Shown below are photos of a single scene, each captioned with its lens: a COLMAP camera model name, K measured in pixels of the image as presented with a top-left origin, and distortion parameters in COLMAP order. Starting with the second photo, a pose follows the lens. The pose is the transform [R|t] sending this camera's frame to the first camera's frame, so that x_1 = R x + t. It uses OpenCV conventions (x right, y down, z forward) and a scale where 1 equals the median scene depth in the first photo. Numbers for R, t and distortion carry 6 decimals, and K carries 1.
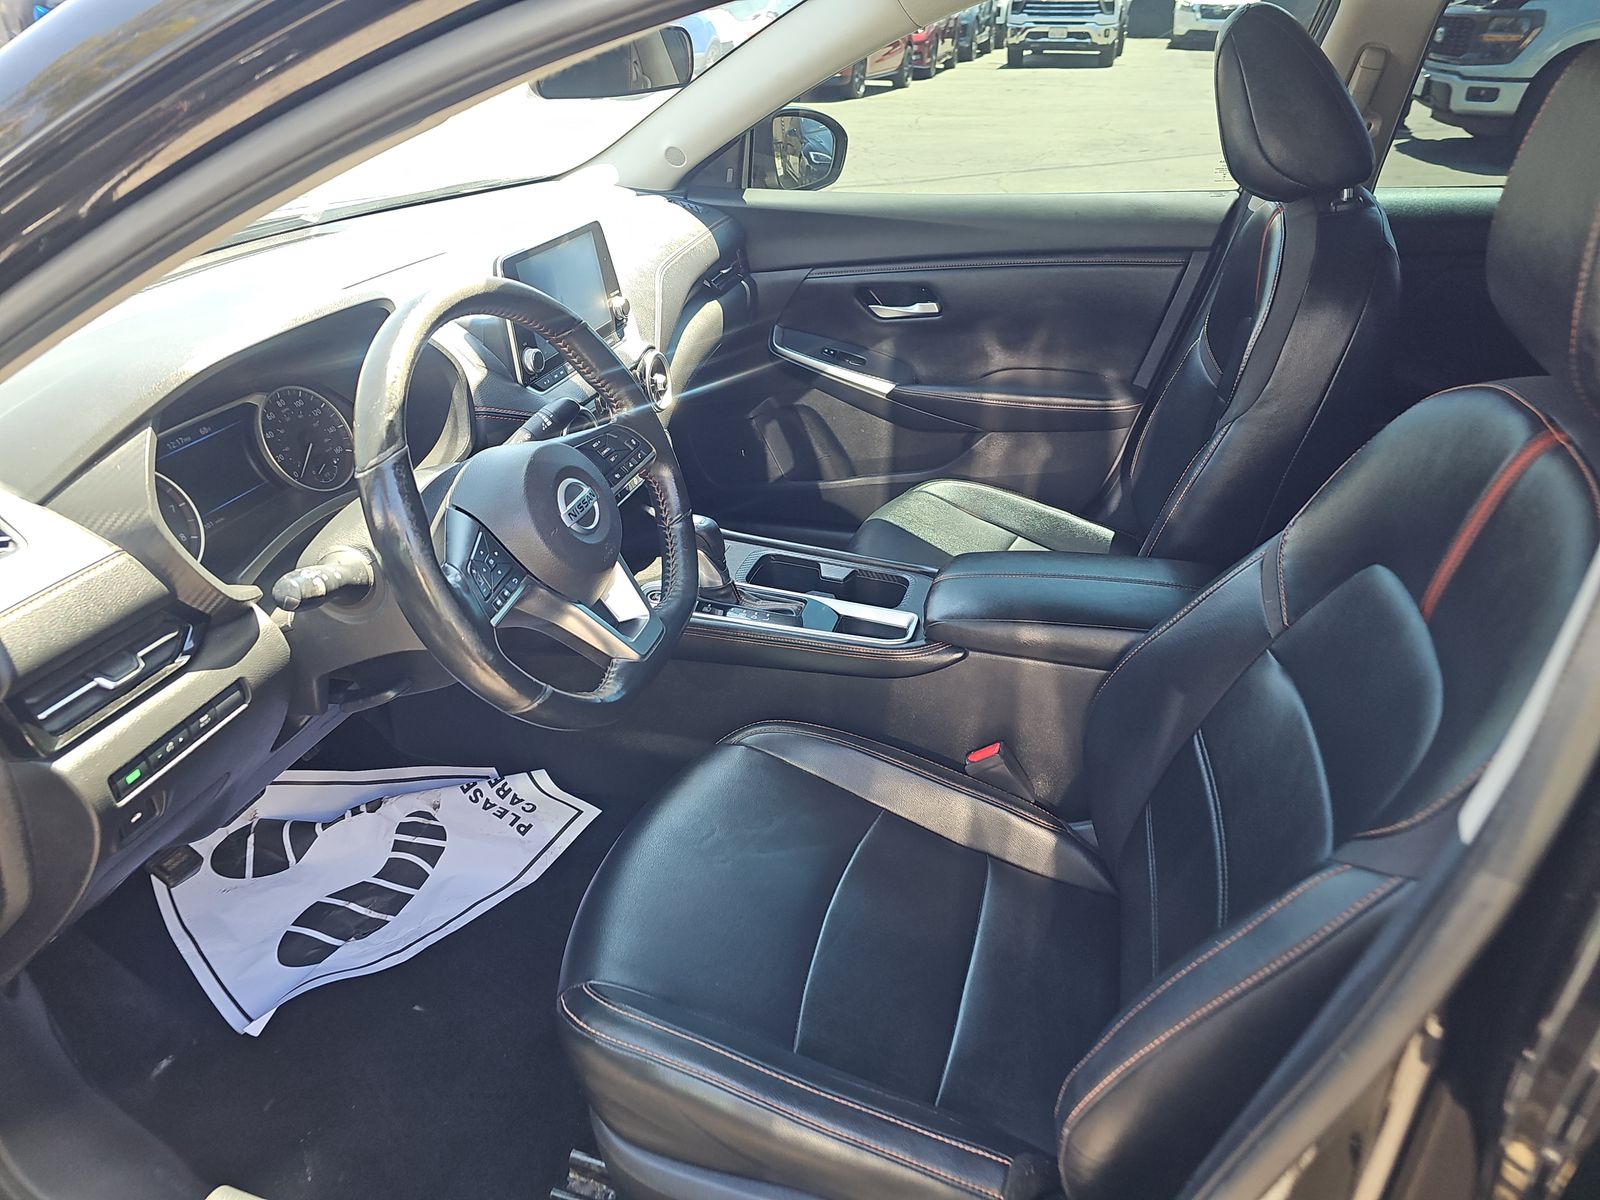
lens RADIAL K [[1053.0, 0, 800.0], [0, 1053.0, 600.0], [0, 0, 1]] dist [0.020446, -0.024261]
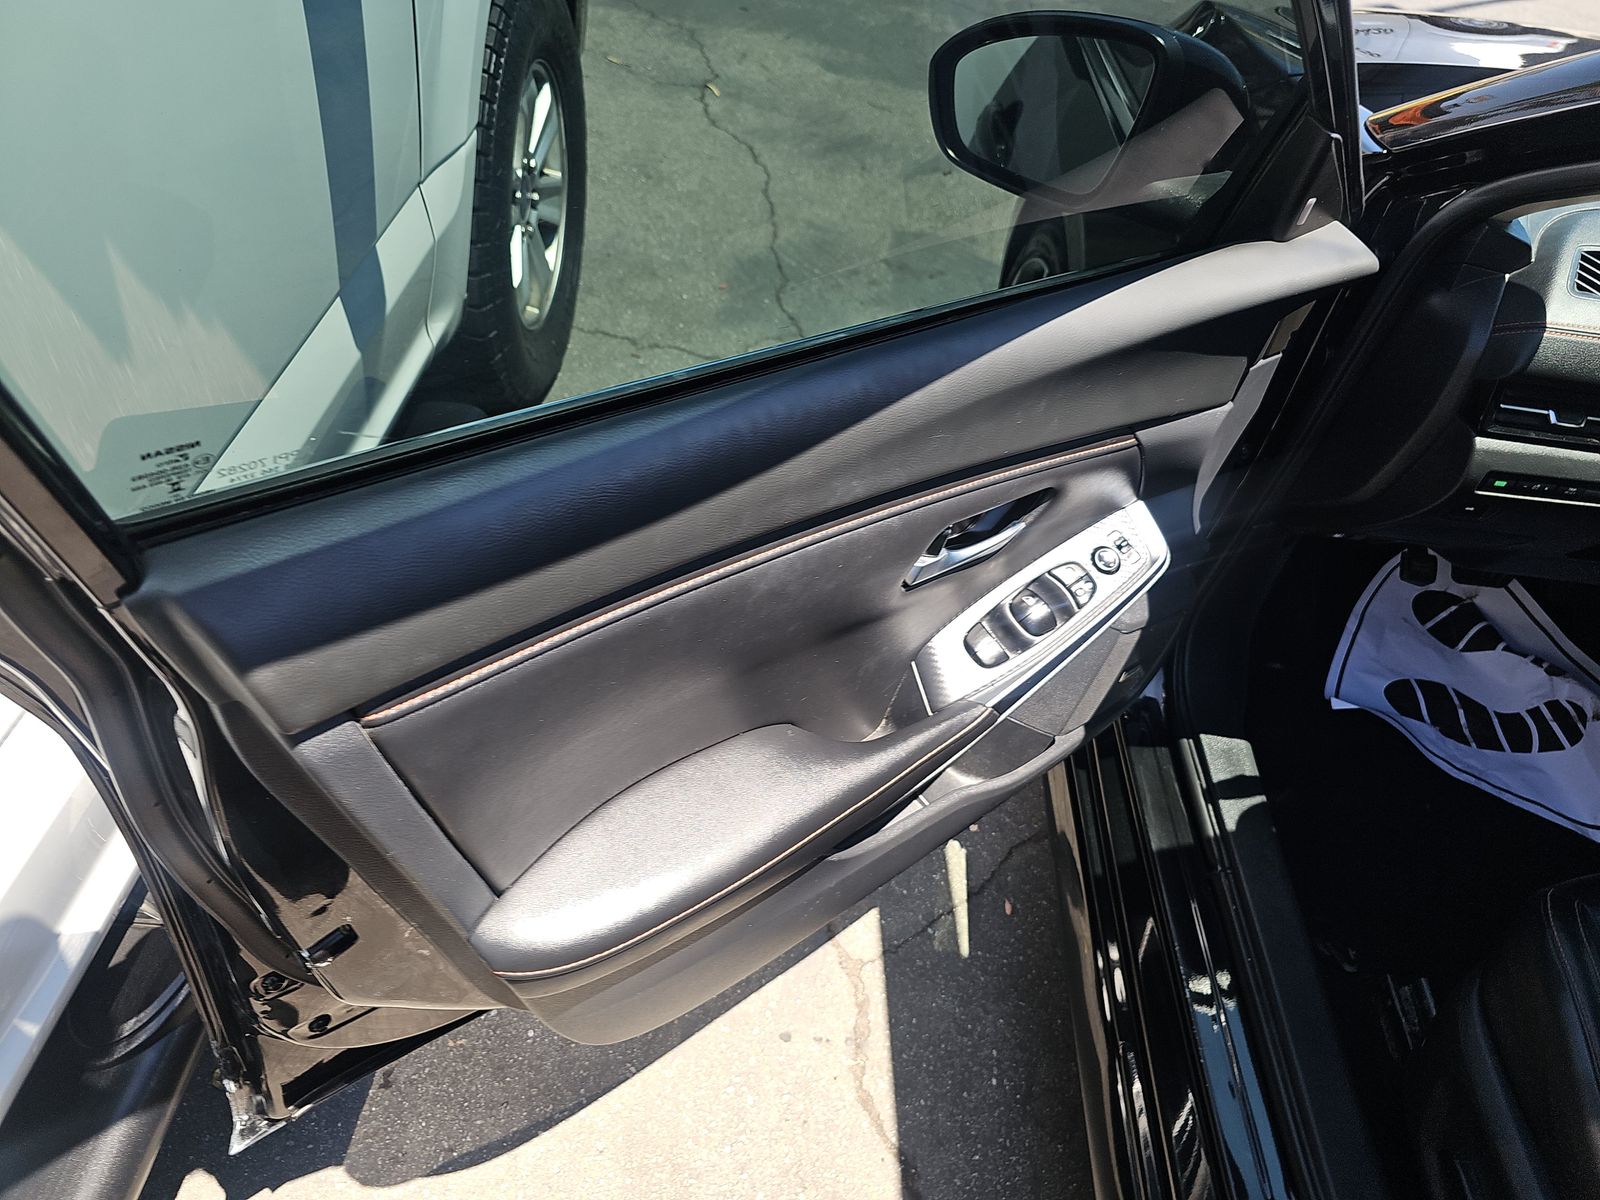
lens RADIAL K [[1053.0, 0, 800.0], [0, 1053.0, 600.0], [0, 0, 1]] dist [0.020446, -0.024261]
pose [[0.237105, 0.702439, -0.671090, 0.078392], [-0.569399, 0.660180, 0.489844, 0.063503], [0.787125, 0.265974, 0.556500, -0.204177]]
